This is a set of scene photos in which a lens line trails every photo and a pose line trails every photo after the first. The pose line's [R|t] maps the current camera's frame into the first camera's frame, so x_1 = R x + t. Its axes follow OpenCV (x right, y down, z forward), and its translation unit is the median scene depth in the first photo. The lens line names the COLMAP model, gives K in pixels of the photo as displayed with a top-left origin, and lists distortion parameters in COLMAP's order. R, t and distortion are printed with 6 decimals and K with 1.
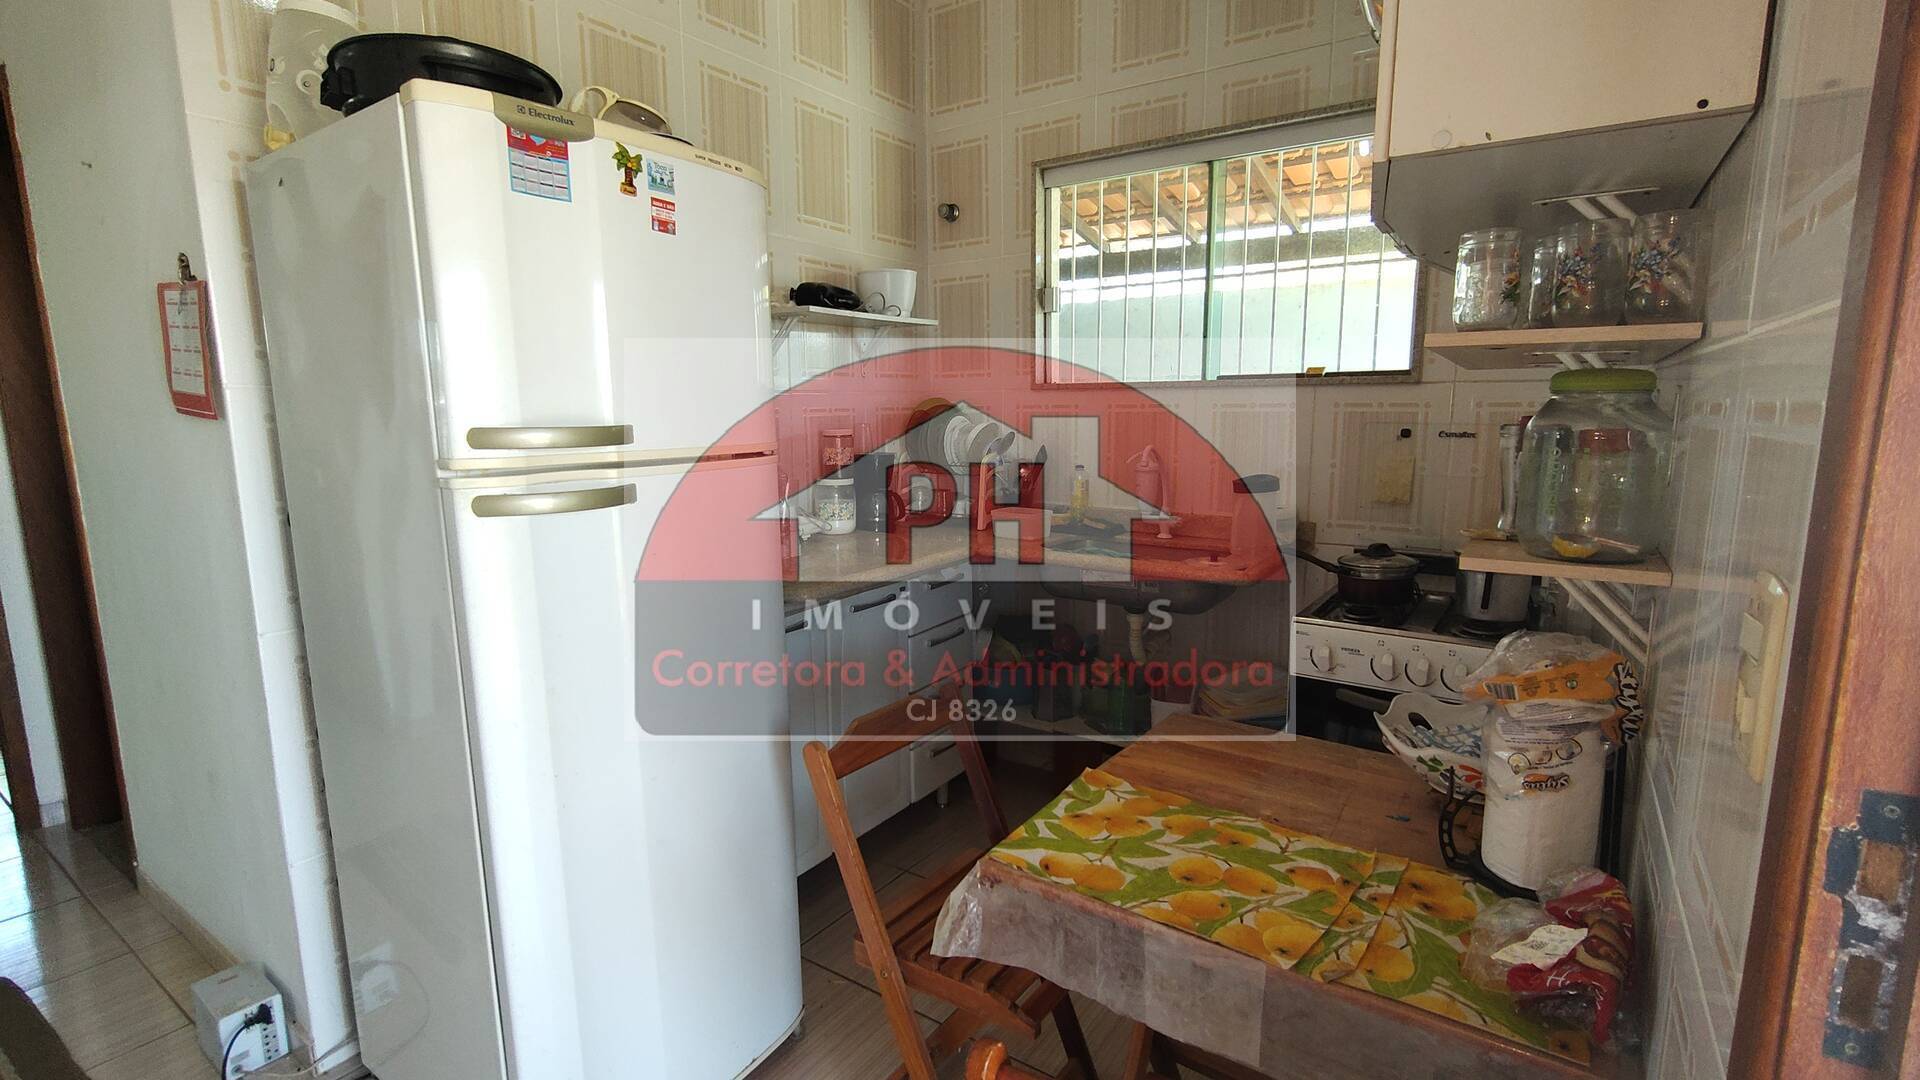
lens RADIAL K [[874.1, 0, 951.3], [0, 874.1, 542.5], [0, 0, 1]] dist [-0.009226, 0.005158]
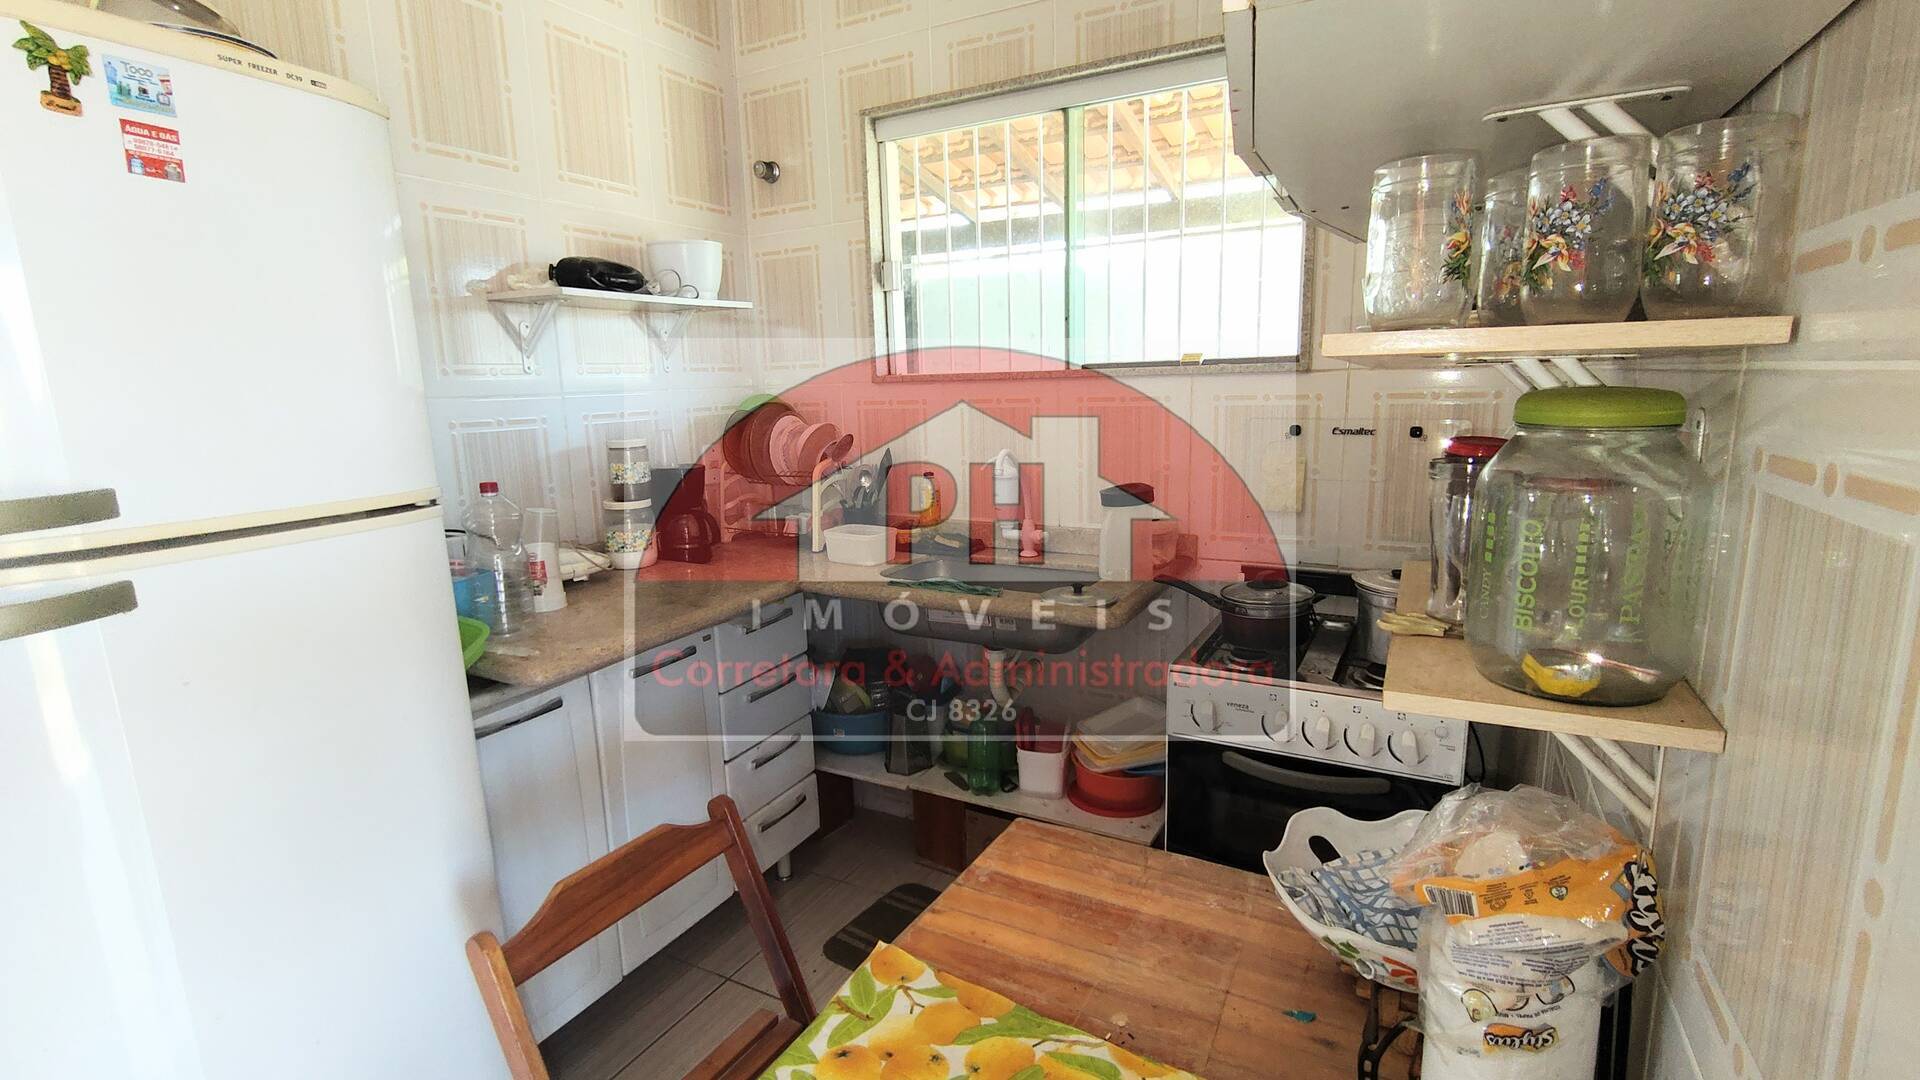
lens RADIAL K [[874.1, 0, 953.1], [0, 874.1, 540.6], [0, 0, 1]] dist [-0.009226, 0.005158]
pose [[0.993873, -0.039828, 0.103103, 0.113671], [0.037203, 0.998936, 0.027264, -0.063029], [-0.104079, -0.023261, 0.994297, 0.217180]]
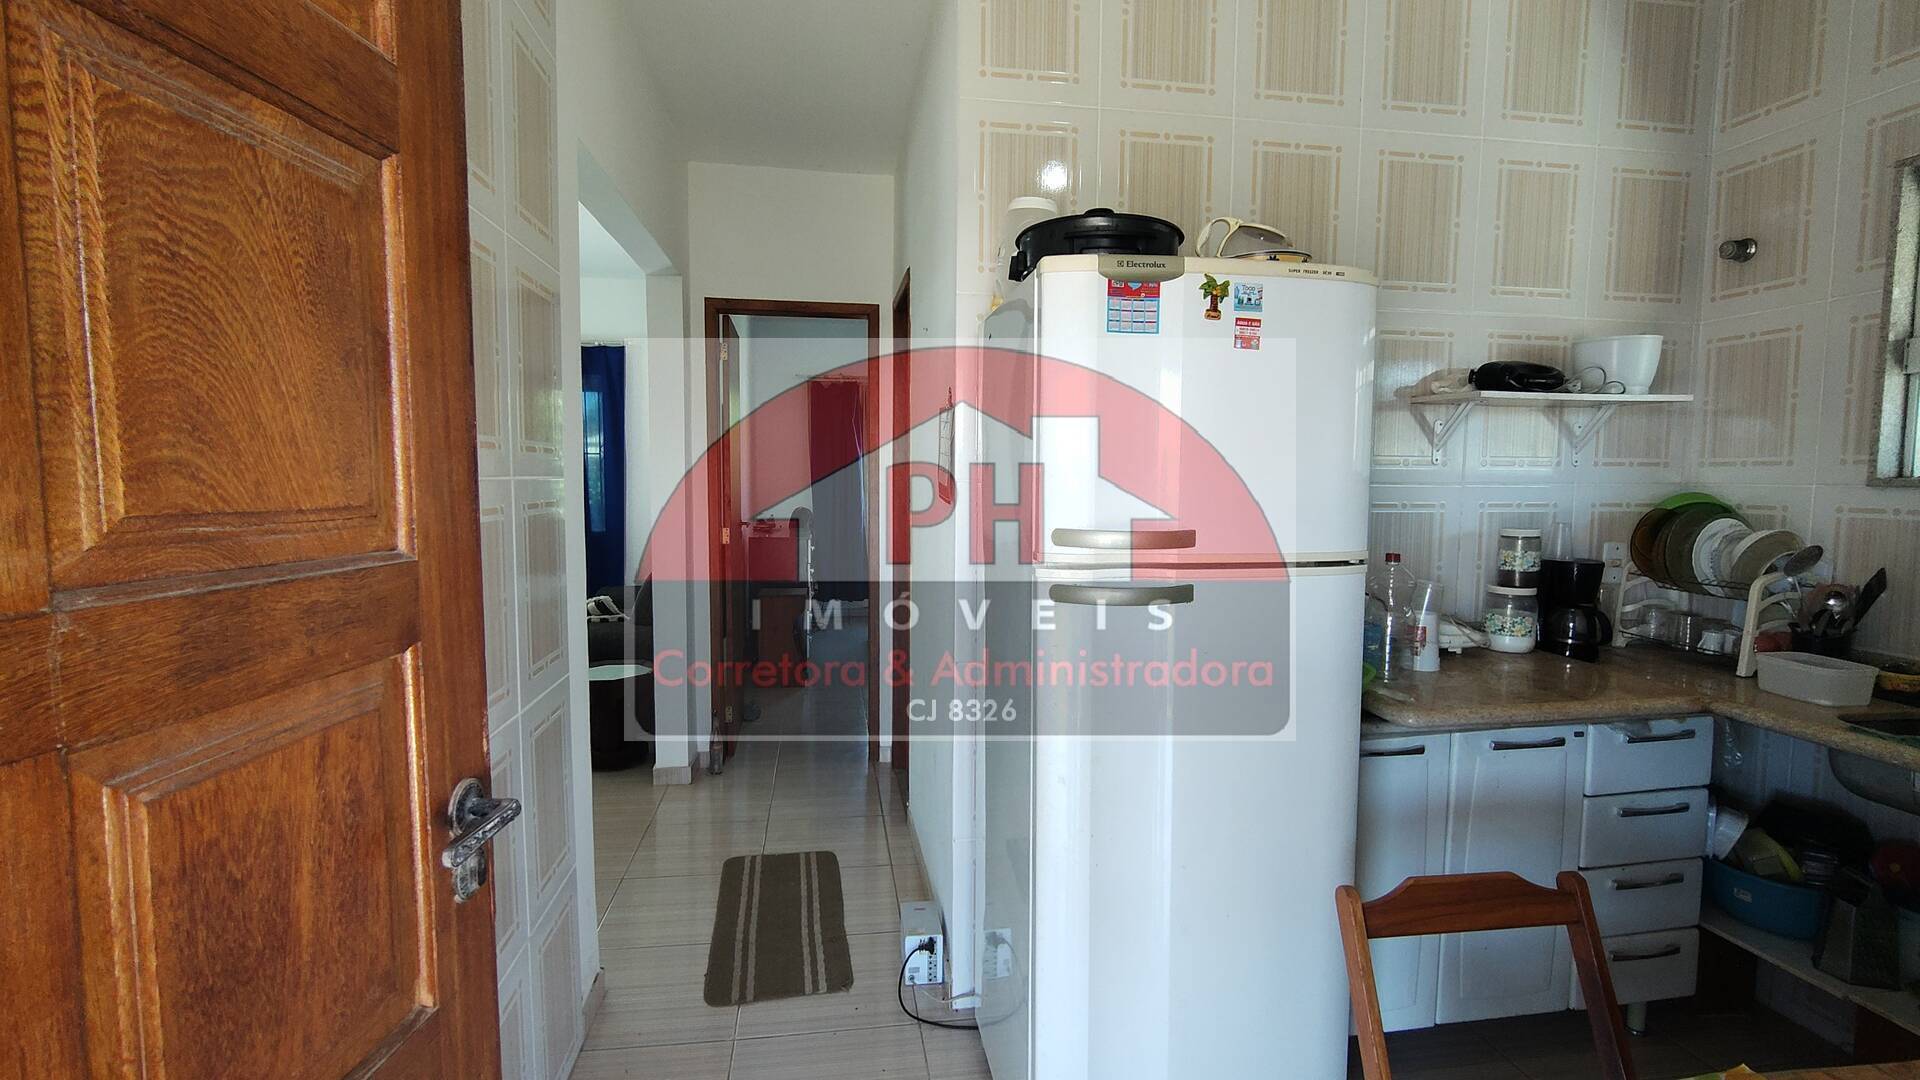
lens RADIAL K [[874.1, 0, 966.5], [0, 874.1, 542.7], [0, 0, 1]] dist [-0.009226, 0.005158]
pose [[0.693157, 0.071586, -0.717223, 0.142533], [-0.124521, 0.991988, -0.021332, -0.041995], [0.709949, 0.104096, 0.696517, 0.039105]]
